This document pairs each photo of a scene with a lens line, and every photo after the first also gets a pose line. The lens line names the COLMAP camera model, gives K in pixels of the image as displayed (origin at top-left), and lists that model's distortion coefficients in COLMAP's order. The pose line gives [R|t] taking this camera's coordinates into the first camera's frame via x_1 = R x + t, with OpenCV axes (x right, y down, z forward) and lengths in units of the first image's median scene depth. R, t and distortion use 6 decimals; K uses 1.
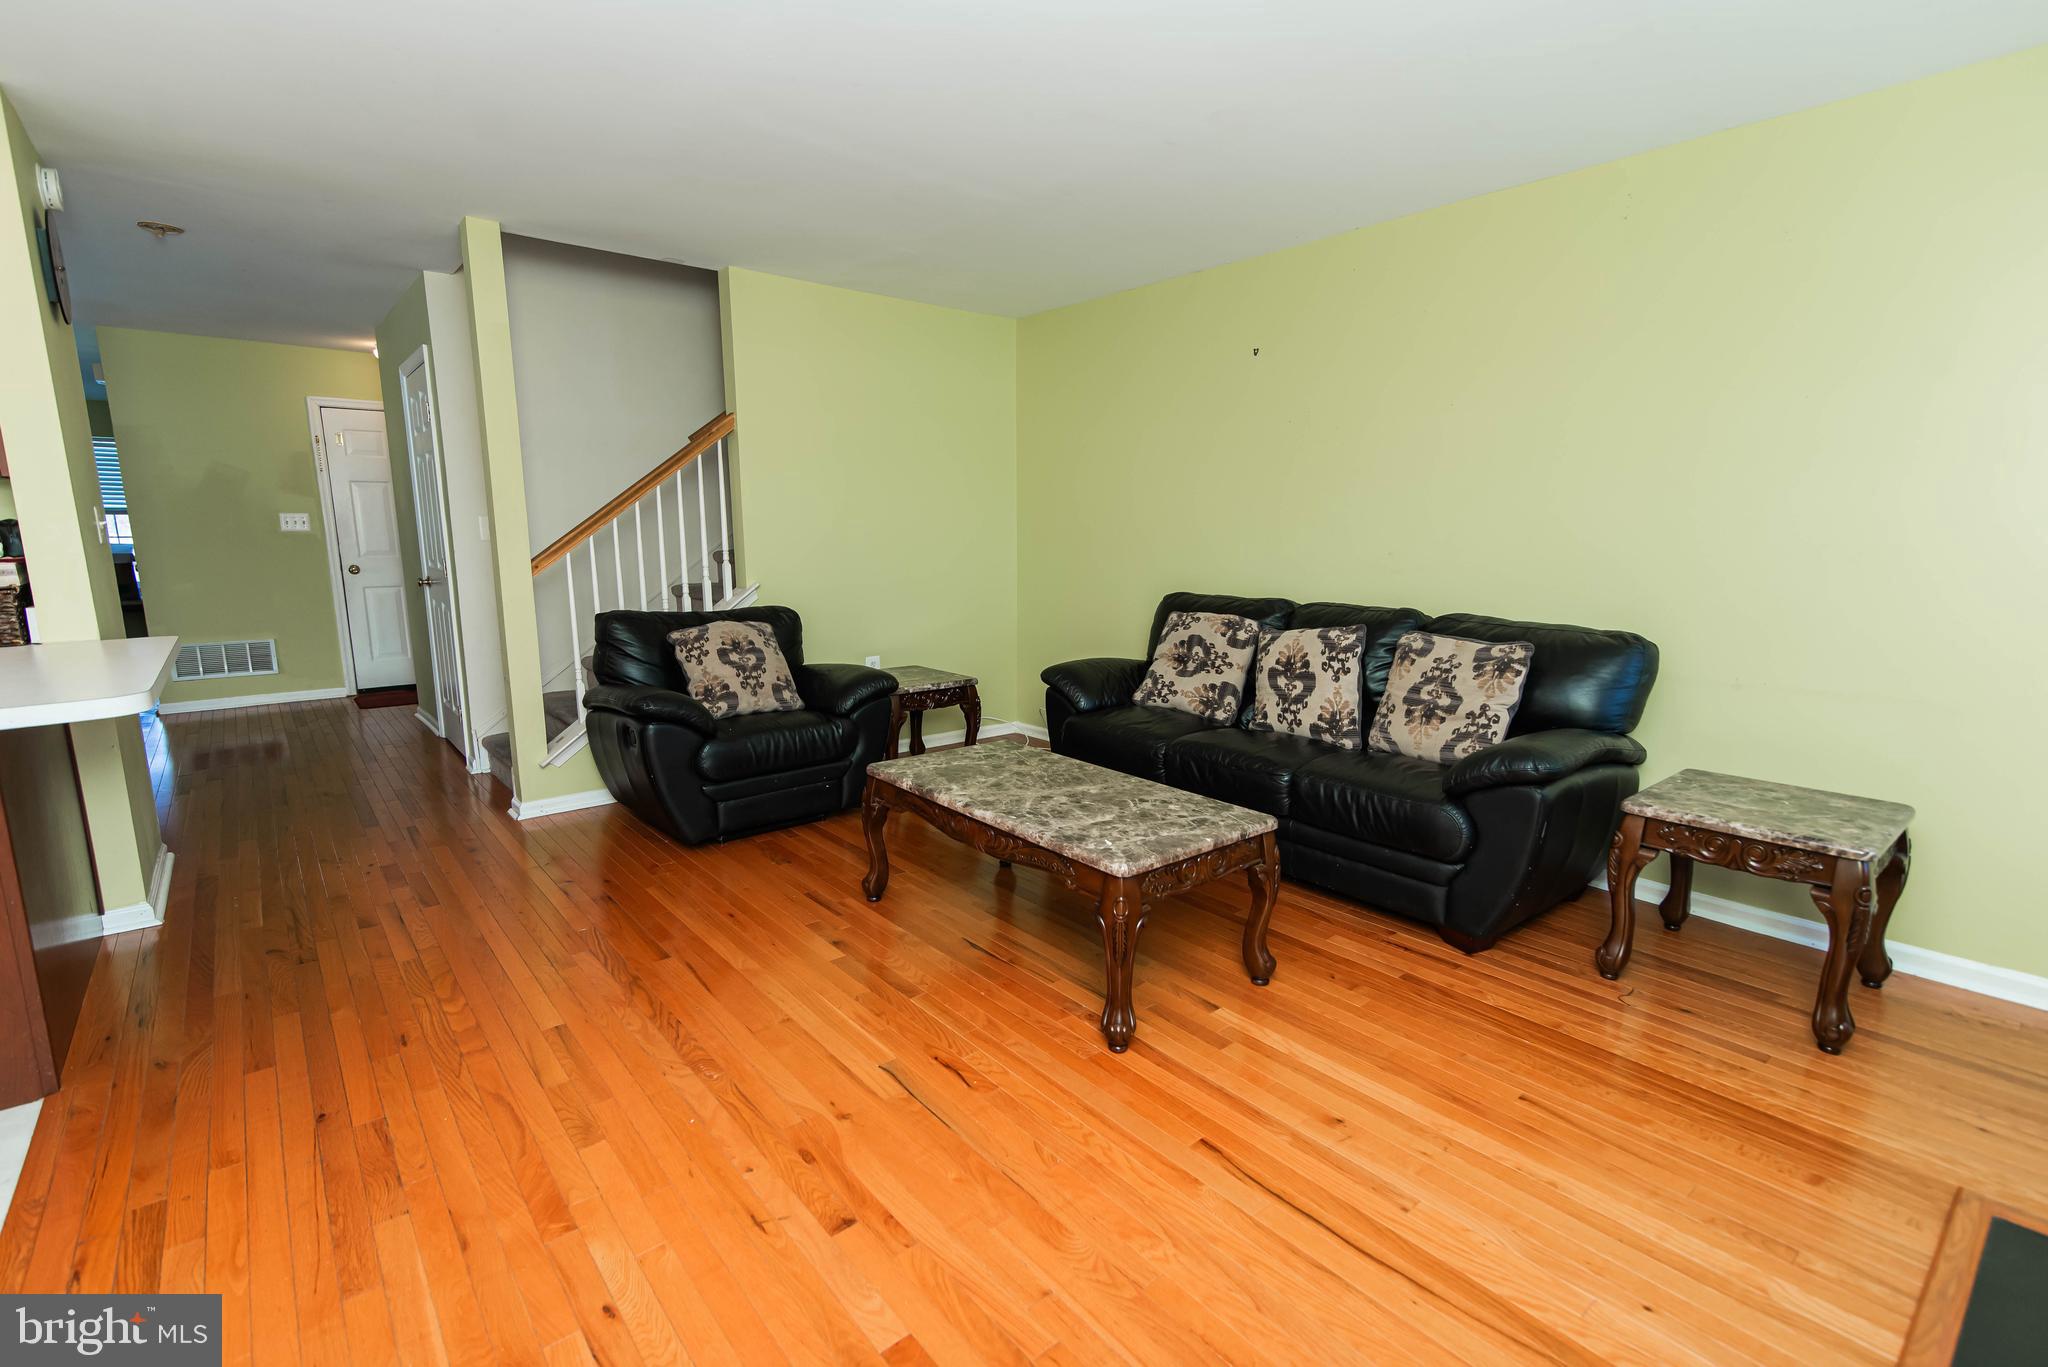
lens RADIAL K [[935.7, 0, 1021.6], [0, 935.7, 685.1], [0, 0, 1]] dist [0.015509, -0.001897]
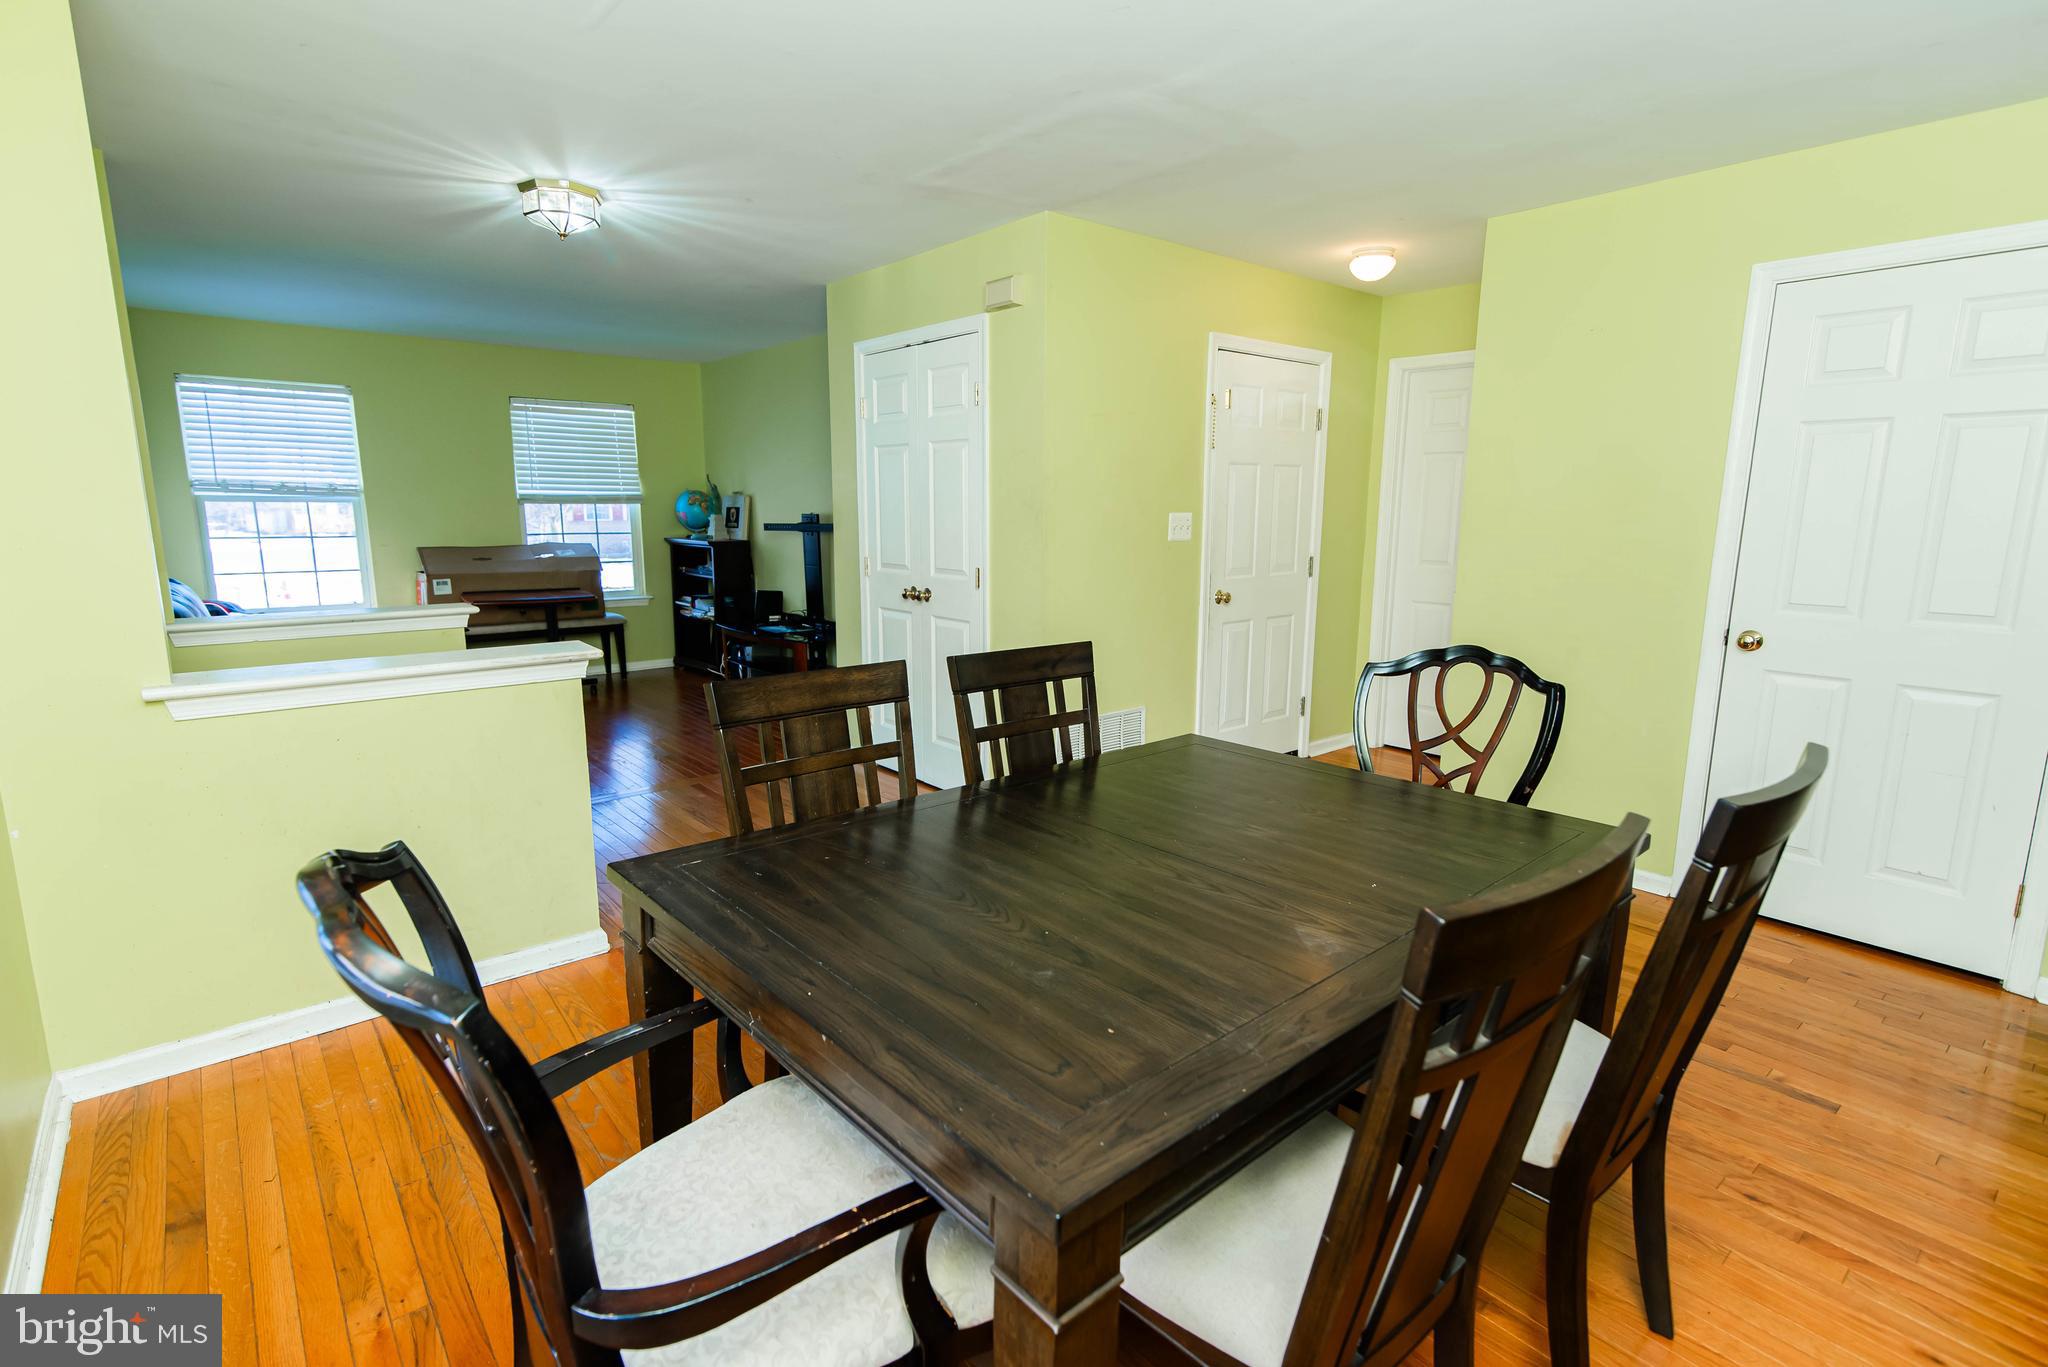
lens RADIAL K [[960.4, 0, 1023.6], [0, 960.4, 693.7], [0, 0, 1]] dist [-0.003894, -0.000462]
pose [[0.999841, 0.001864, 0.017740, -1.674797], [-0.002394, 0.999549, 0.029918, -0.151843], [-0.017676, -0.029956, 0.999395, 0.670465]]
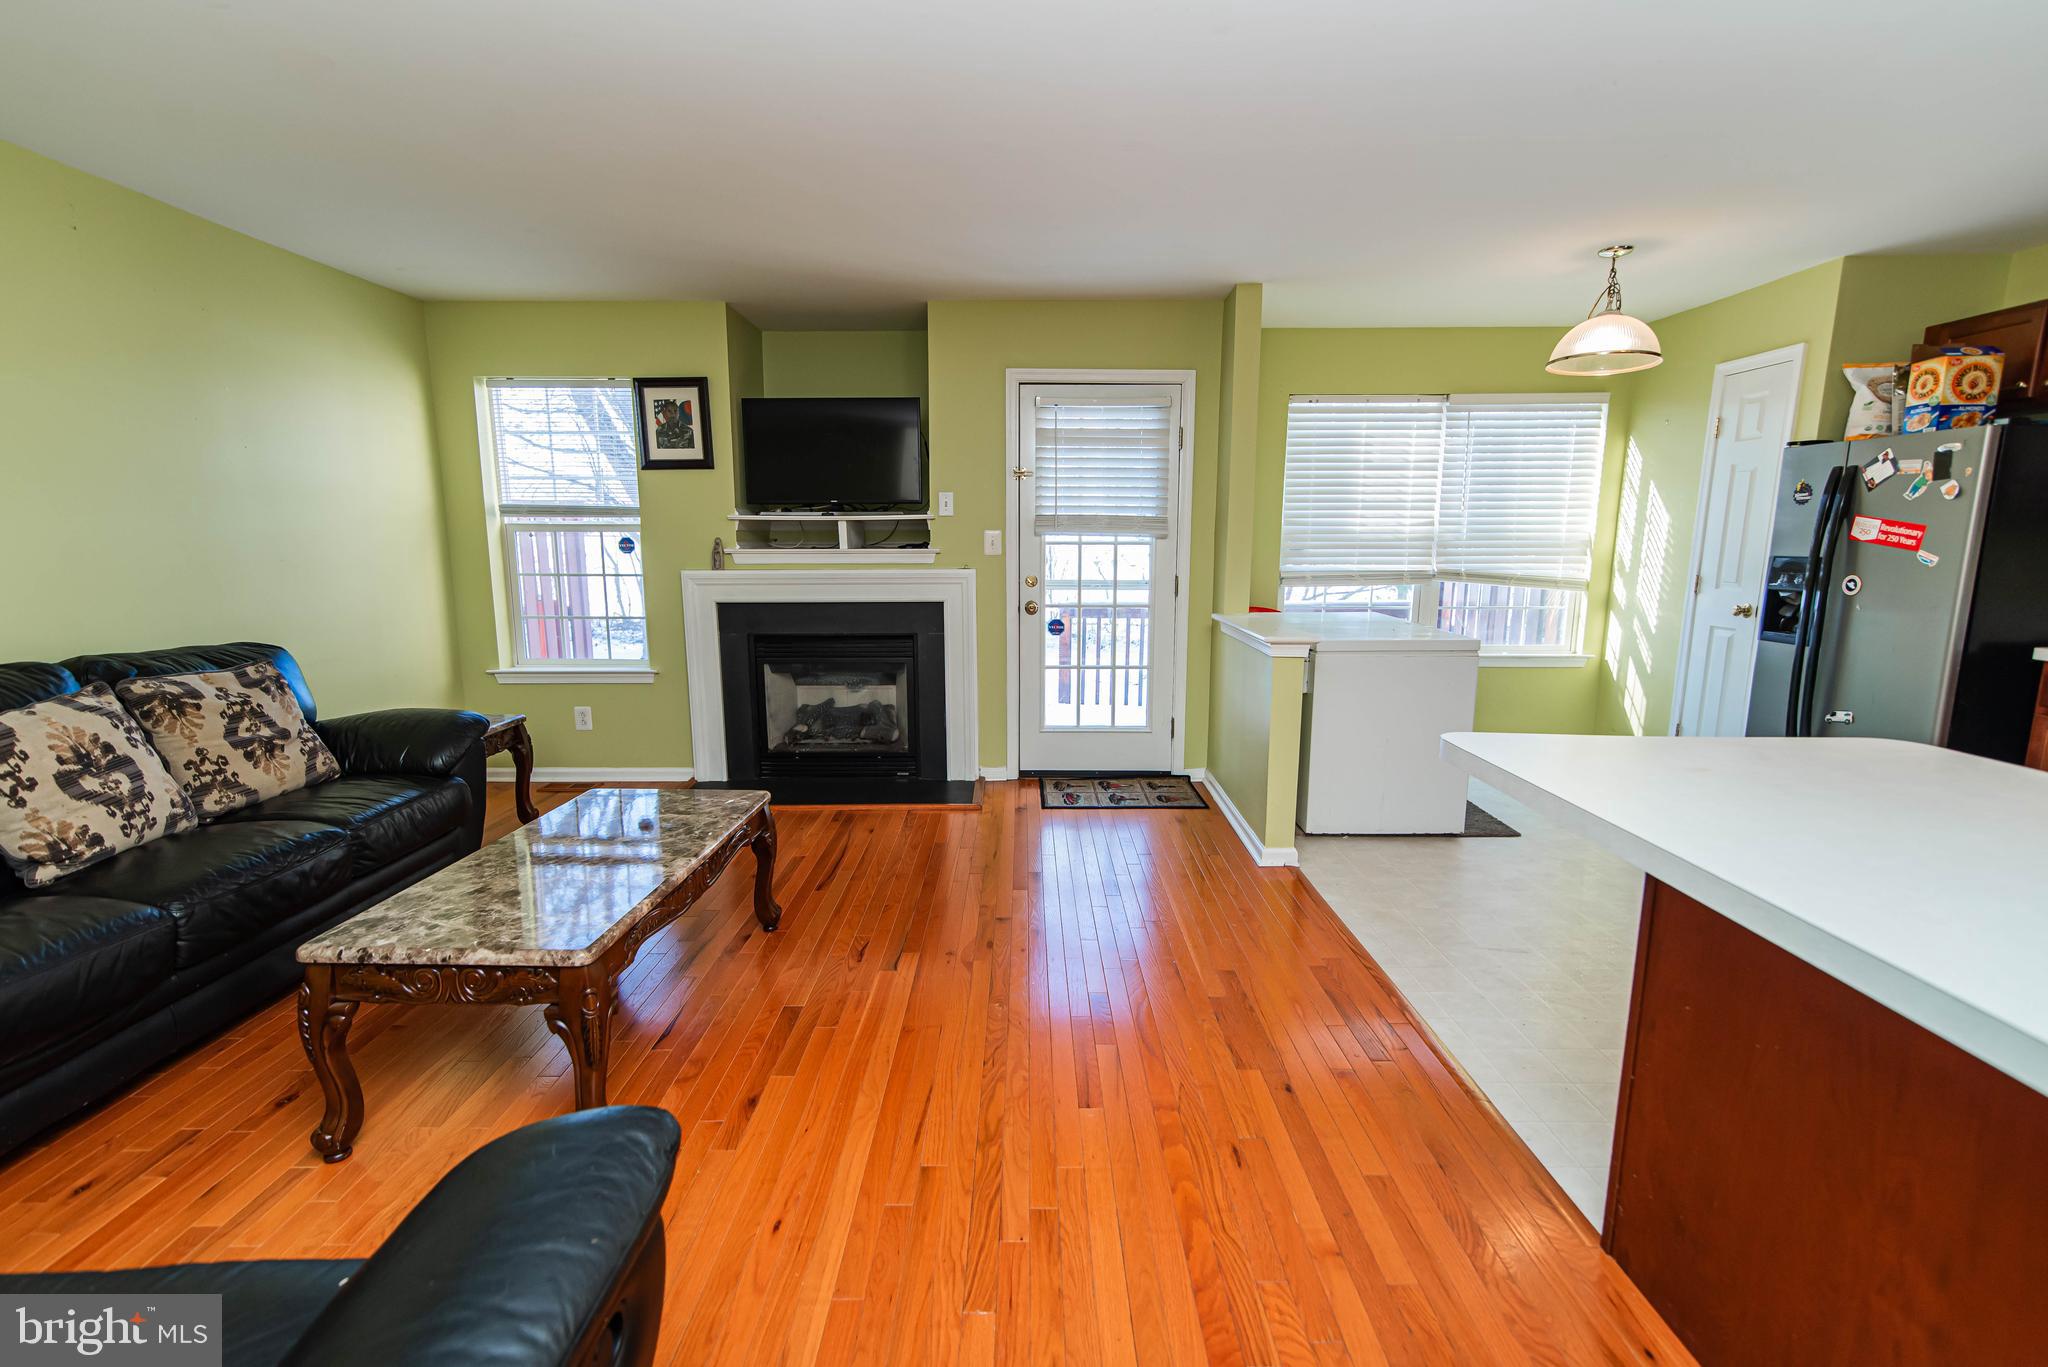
lens RADIAL K [[935.7, 0, 1015.4], [0, 935.7, 693.6], [0, 0, 1]] dist [0.015509, -0.001897]
pose [[-0.761622, -0.109921, 0.638631, -0.668955], [0.105163, 0.951480, 0.289183, -0.197423], [-0.639432, 0.287408, -0.713108, 1.090413]]
